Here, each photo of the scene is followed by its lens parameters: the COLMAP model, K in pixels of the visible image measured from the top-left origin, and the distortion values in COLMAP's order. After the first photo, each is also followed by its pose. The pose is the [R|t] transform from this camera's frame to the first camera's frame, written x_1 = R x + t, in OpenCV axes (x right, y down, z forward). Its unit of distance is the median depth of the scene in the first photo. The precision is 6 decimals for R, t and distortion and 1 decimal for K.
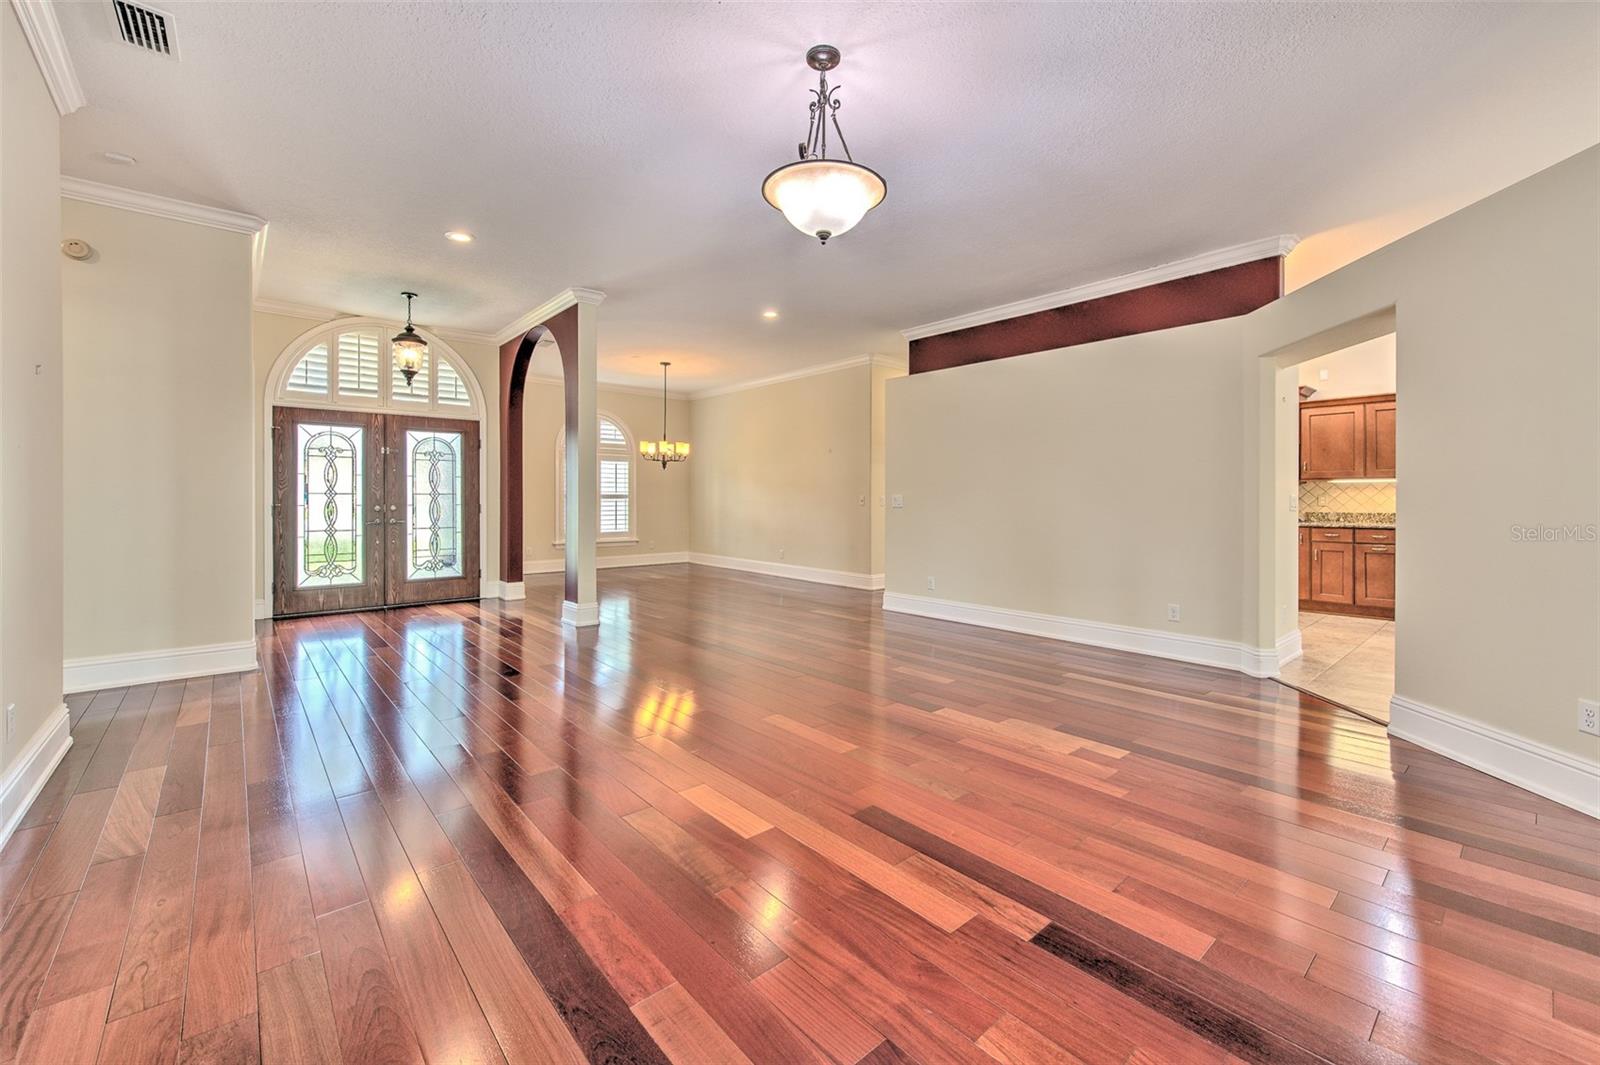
lens RADIAL K [[649.6, 0, 803.6], [0, 649.6, 495.7], [0, 0, 1]] dist [0.003427, 0.000134]
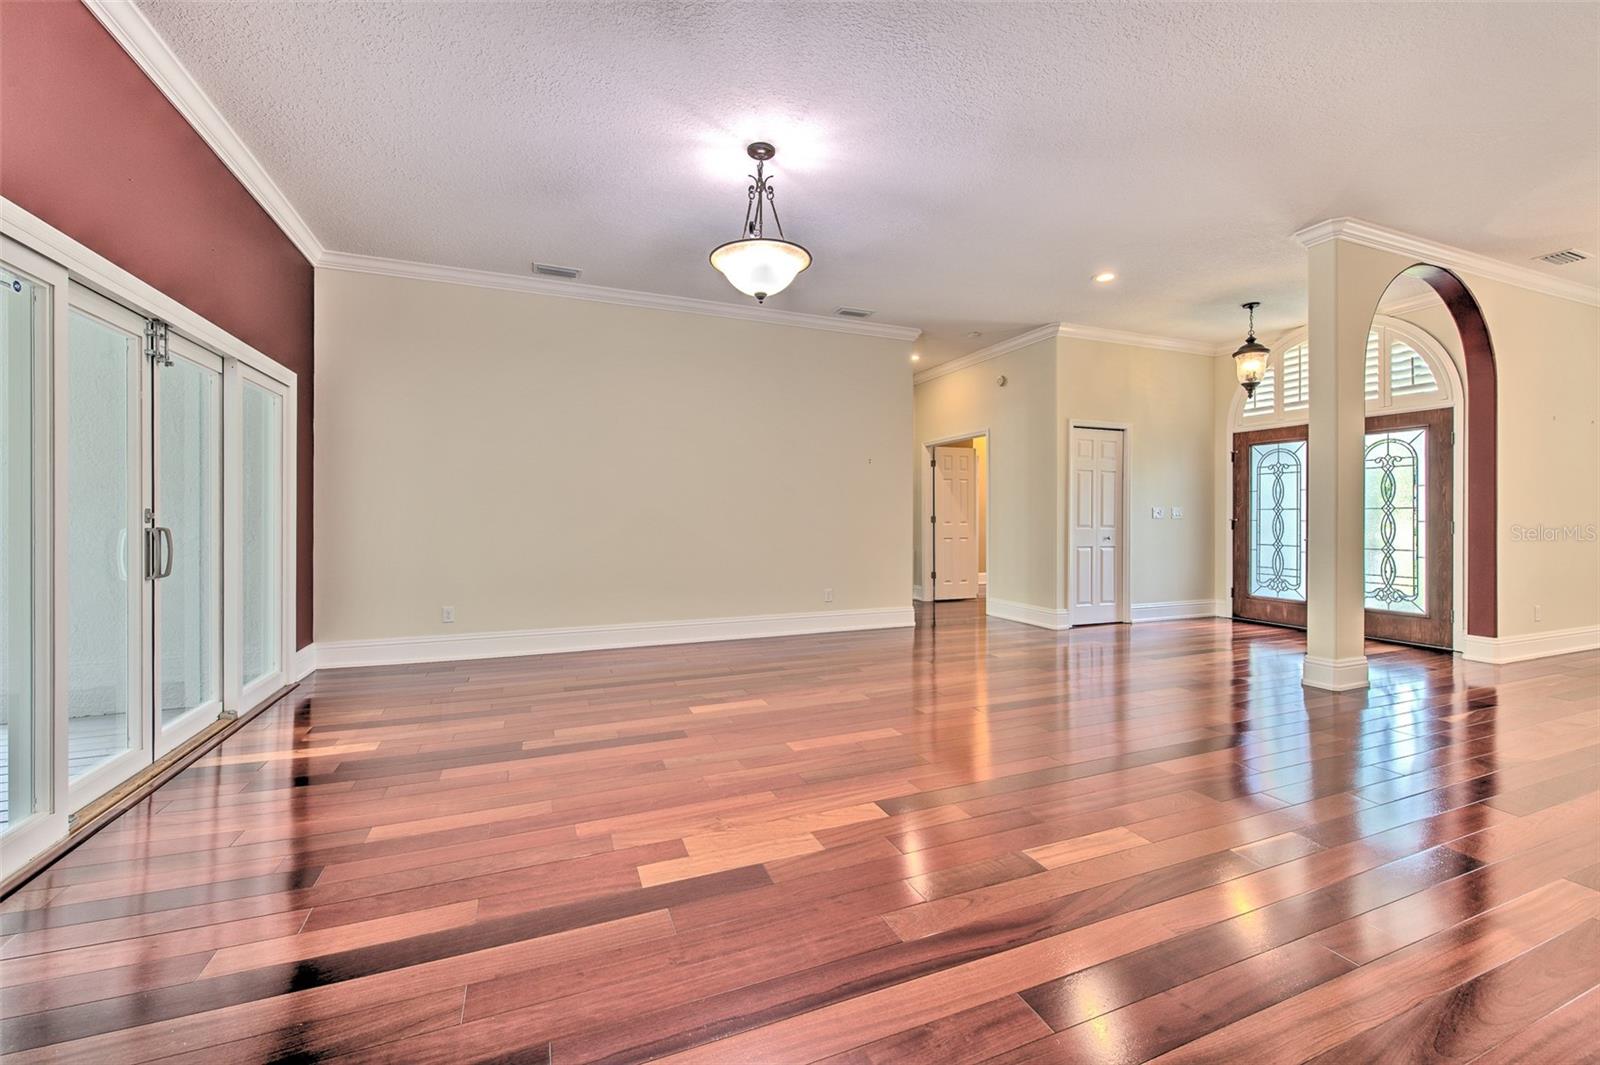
lens RADIAL K [[643.4, 0, 800.7], [0, 643.4, 516.6], [0, 0, 1]] dist [0.010552, -0.005962]
pose [[-0.317461, 0.001221, -0.948271, 0.487386], [0.003931, 0.999992, -0.000029, 0.005464], [0.948263, -0.003737, -0.317463, 0.615776]]
